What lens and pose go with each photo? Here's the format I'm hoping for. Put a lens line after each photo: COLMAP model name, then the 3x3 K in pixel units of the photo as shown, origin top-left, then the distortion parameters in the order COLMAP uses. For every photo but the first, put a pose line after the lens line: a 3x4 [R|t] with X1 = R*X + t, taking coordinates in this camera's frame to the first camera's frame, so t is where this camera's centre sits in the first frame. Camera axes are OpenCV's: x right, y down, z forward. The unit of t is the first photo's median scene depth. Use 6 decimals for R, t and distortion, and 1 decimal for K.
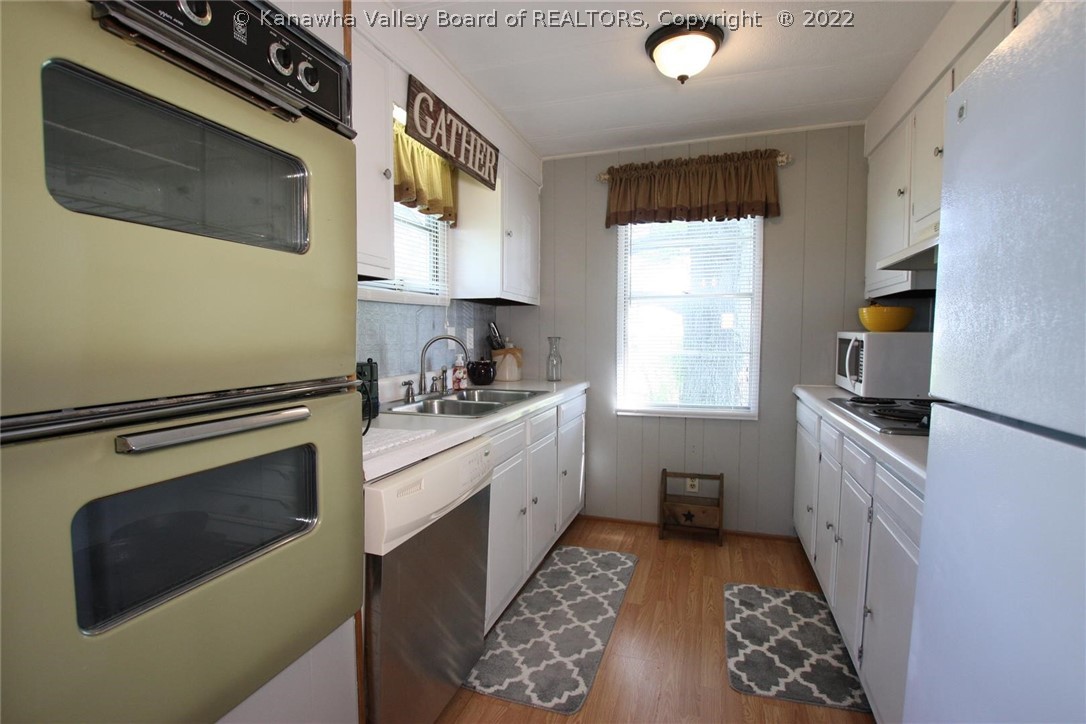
lens RADIAL K [[505.7, 0, 546.8], [0, 505.7, 366.0], [0, 0, 1]] dist [-0.029258, 0.000166]
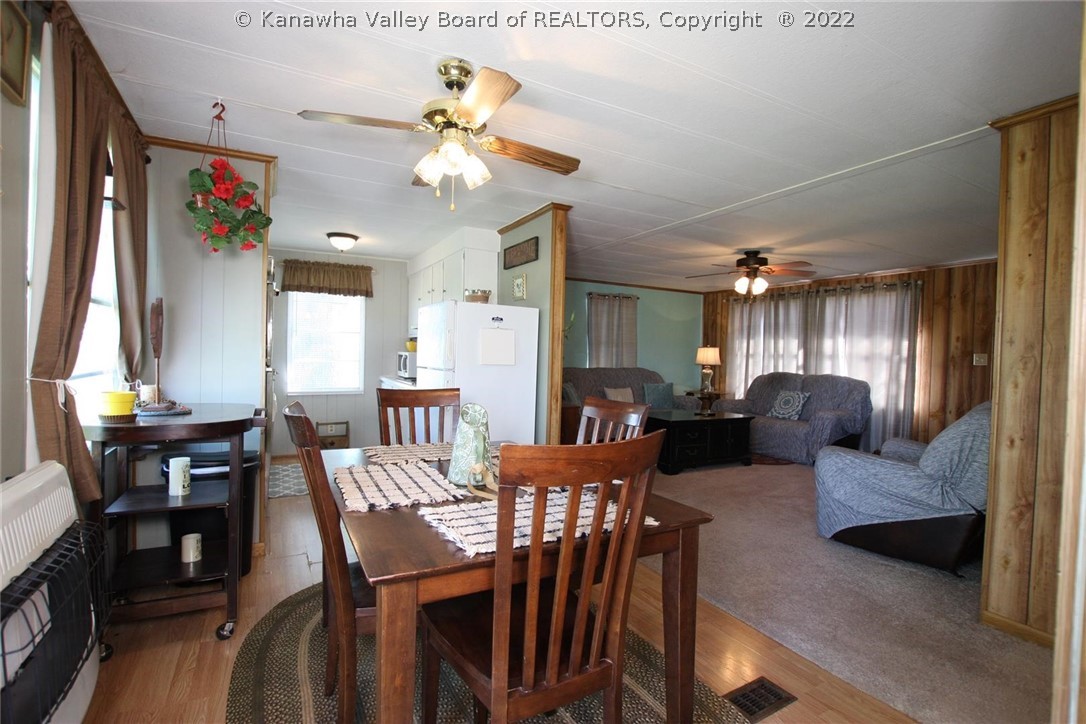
lens RADIAL K [[505.7, 0, 542.8], [0, 505.7, 363.0], [0, 0, 1]] dist [-0.029258, 0.000166]
pose [[0.686193, 0.000315, 0.727420, -0.688418], [0.022234, 0.999524, -0.021407, 0.051932], [-0.727080, 0.030863, 0.685859, -1.139235]]
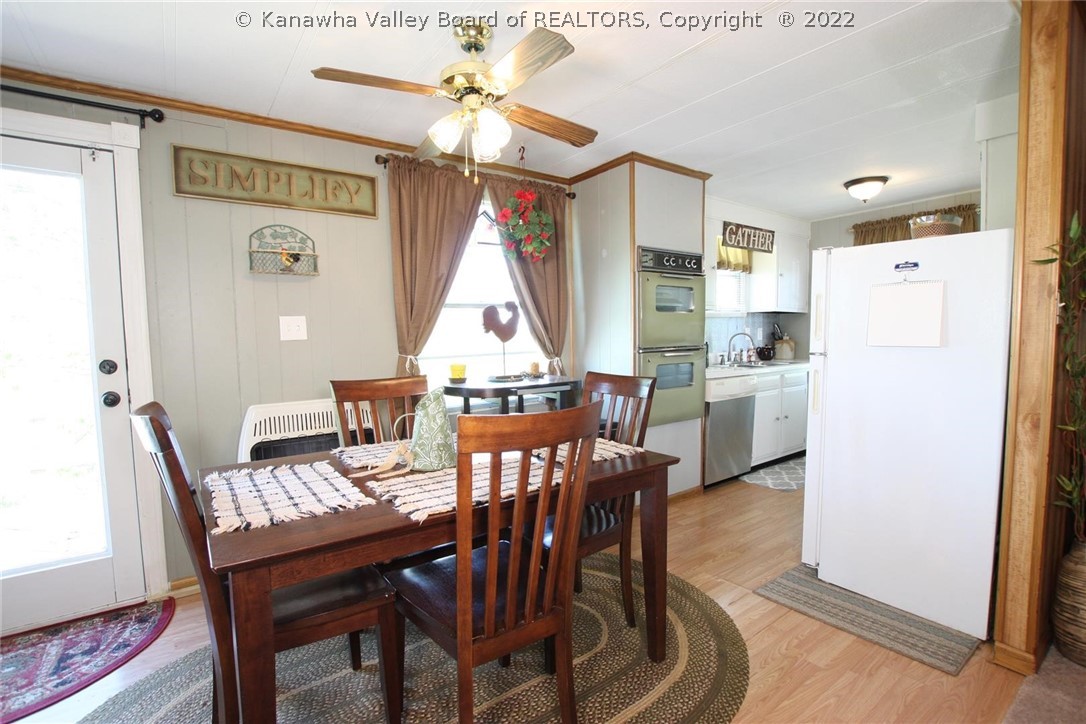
lens RADIAL K [[505.7, 0, 547.1], [0, 505.7, 367.1], [0, 0, 1]] dist [-0.029258, 0.000166]
pose [[0.816155, 0.024669, -0.577307, 0.314083], [-0.017752, 0.999687, 0.017621, 0.052624], [0.577561, -0.004133, 0.816337, -1.040562]]
